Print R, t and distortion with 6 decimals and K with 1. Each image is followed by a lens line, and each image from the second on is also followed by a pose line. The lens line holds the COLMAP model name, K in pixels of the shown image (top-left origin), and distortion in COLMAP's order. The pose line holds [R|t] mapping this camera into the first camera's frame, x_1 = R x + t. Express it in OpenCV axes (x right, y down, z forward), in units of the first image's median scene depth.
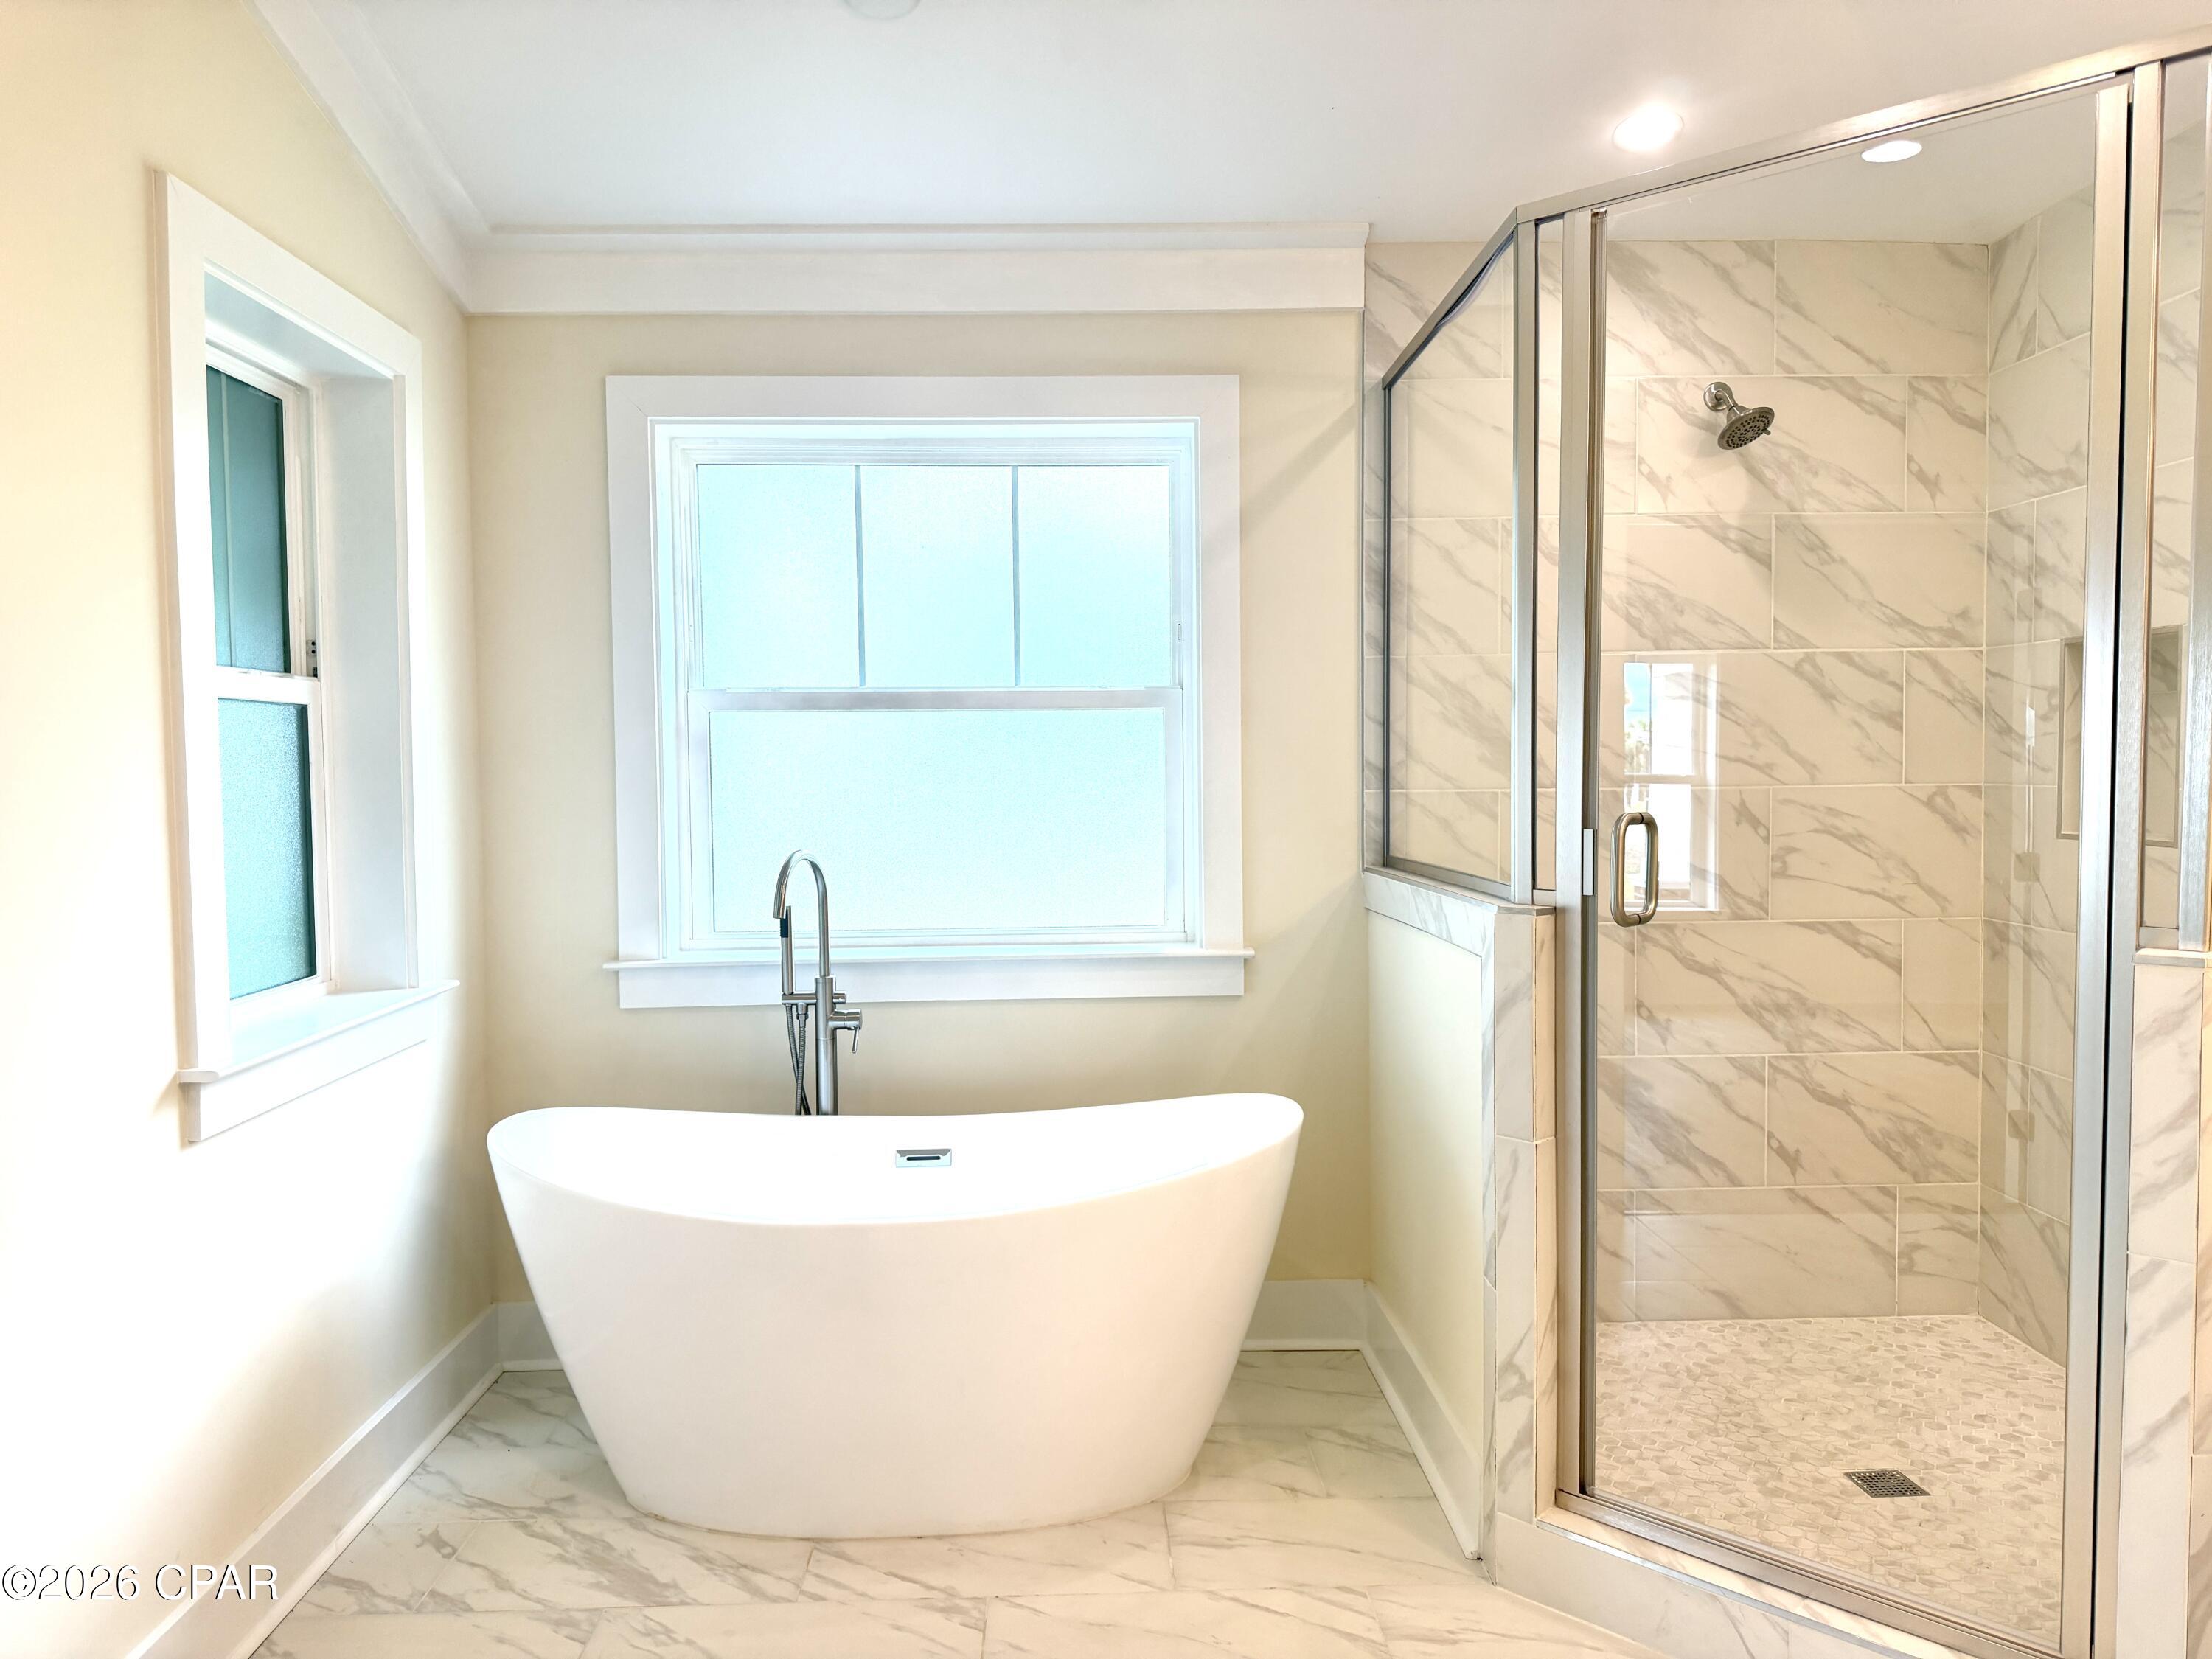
lens RADIAL K [[1557.9, 0, 1108.8], [0, 1557.9, 838.9], [0, 0, 1]] dist [0.005710, -0.003155]
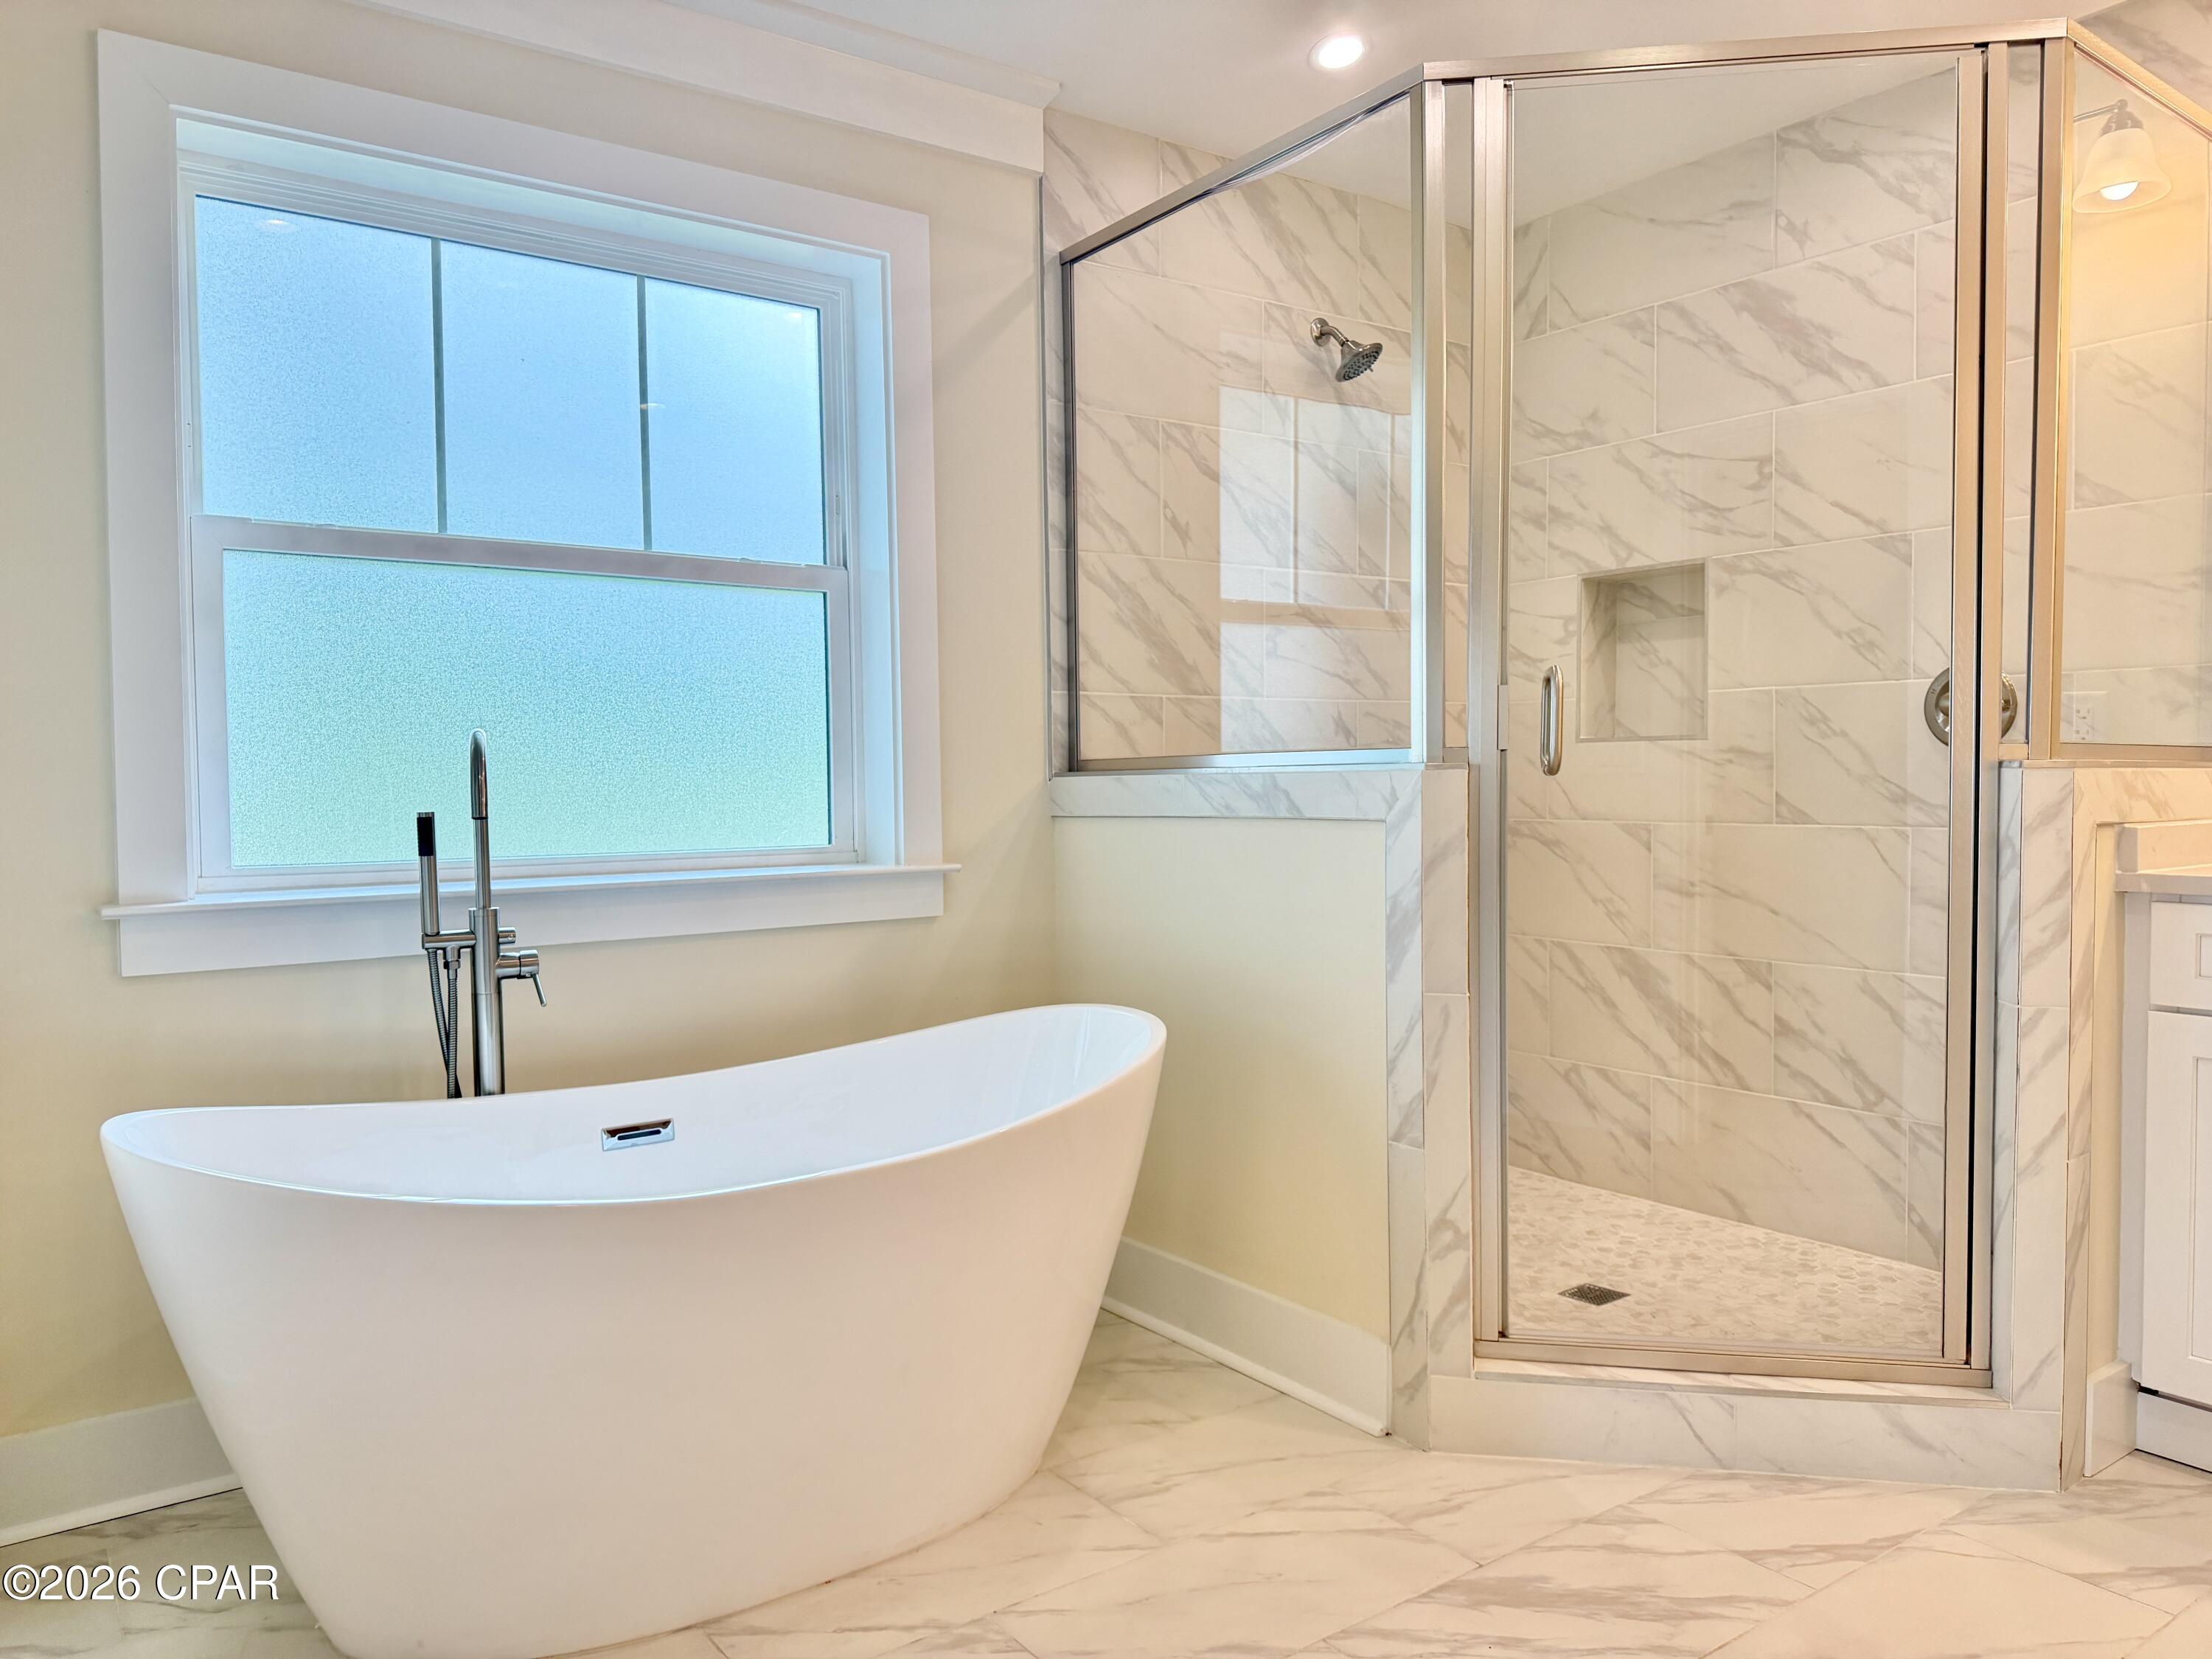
lens RADIAL K [[1555.7, 0, 1107.5], [0, 1555.7, 842.8], [0, 0, 1]] dist [0.075488, -0.097593]
pose [[0.826705, -0.022231, 0.562196, -0.356377], [0.028691, 0.999585, -0.002663, 0.067520], [-0.561903, 0.018332, 0.827000, 0.212457]]
